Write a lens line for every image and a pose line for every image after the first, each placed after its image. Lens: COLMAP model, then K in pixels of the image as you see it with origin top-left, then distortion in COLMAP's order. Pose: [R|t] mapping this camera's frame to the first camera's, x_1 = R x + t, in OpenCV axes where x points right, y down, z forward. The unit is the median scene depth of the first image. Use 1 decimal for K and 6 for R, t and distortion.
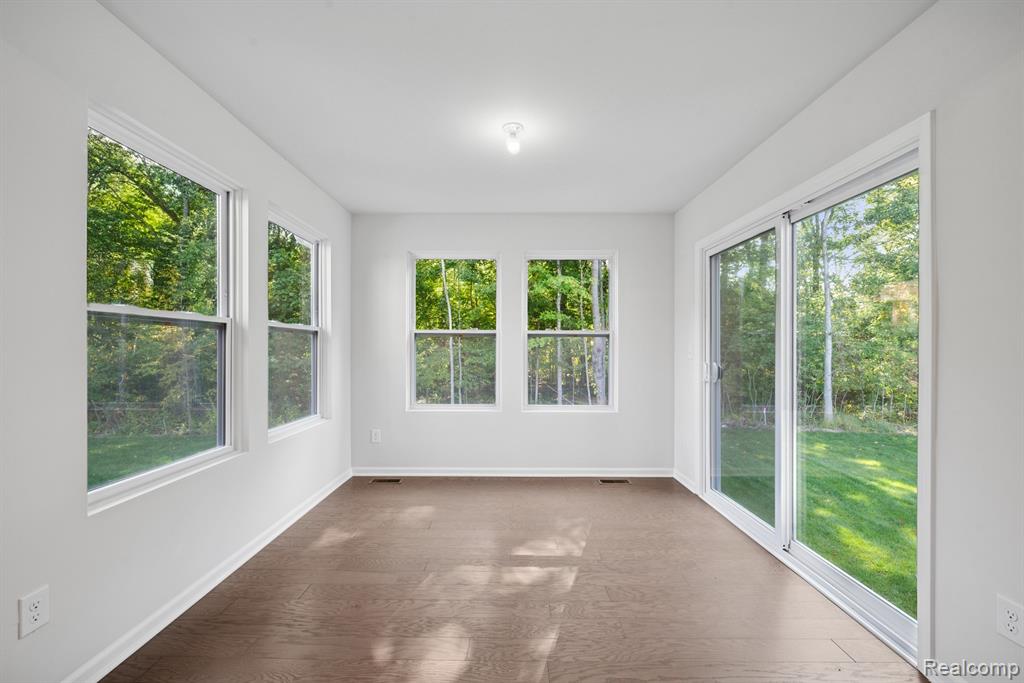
lens RADIAL K [[403.3, 0, 496.2], [0, 403.3, 343.8], [0, 0, 1]] dist [0.002854, 0.000797]
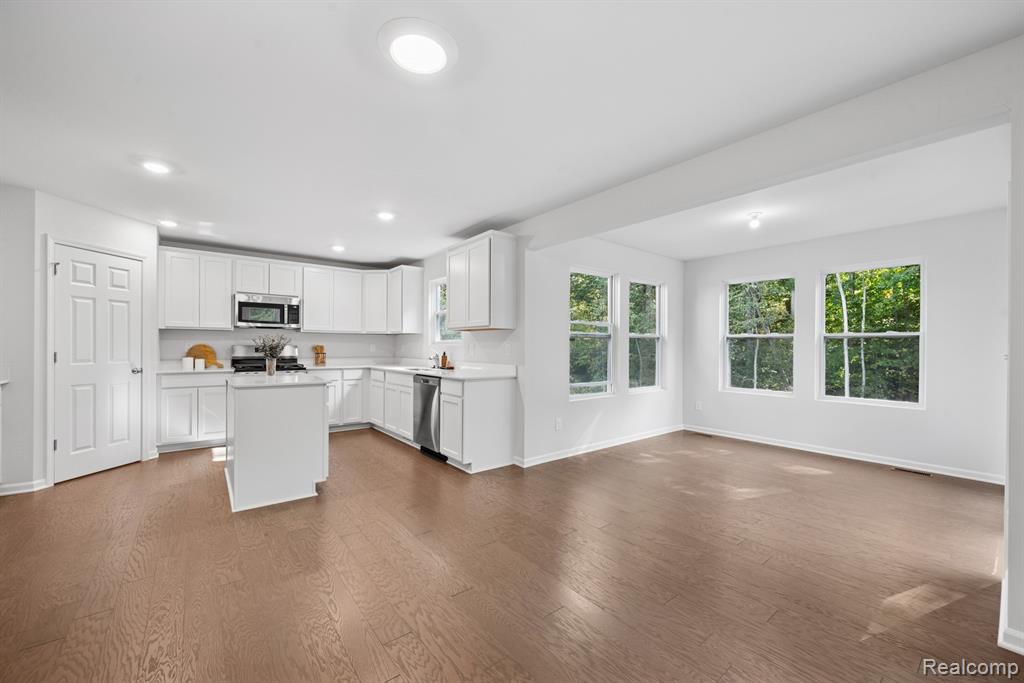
lens RADIAL K [[403.3, 0, 507.5], [0, 403.3, 347.1], [0, 0, 1]] dist [0.002854, 0.000797]
pose [[0.627302, 0.005926, -0.778753, 0.430743], [0.002219, 0.999953, 0.009397, -0.006027], [0.778773, -0.007623, 0.627260, -0.505505]]
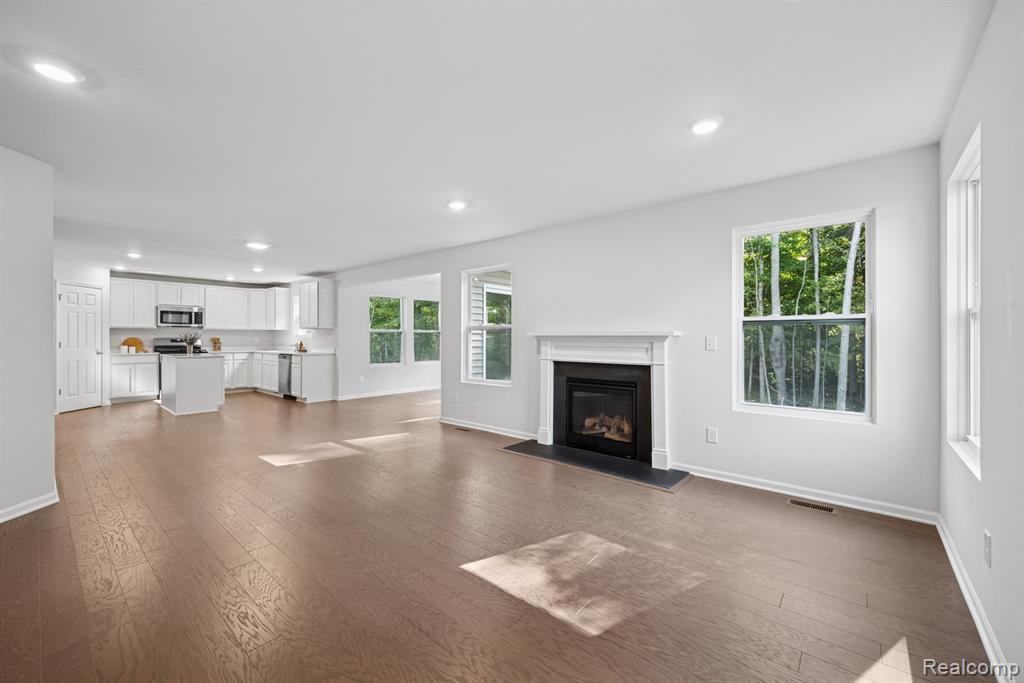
lens RADIAL K [[403.3, 0, 506.6], [0, 403.3, 337.6], [0, 0, 1]] dist [0.002854, 0.000797]
pose [[0.770199, 0.001165, -0.637802, 1.625969], [0.005158, 0.999954, 0.008056, -0.011011], [0.637782, -0.009494, 0.770158, -0.845735]]
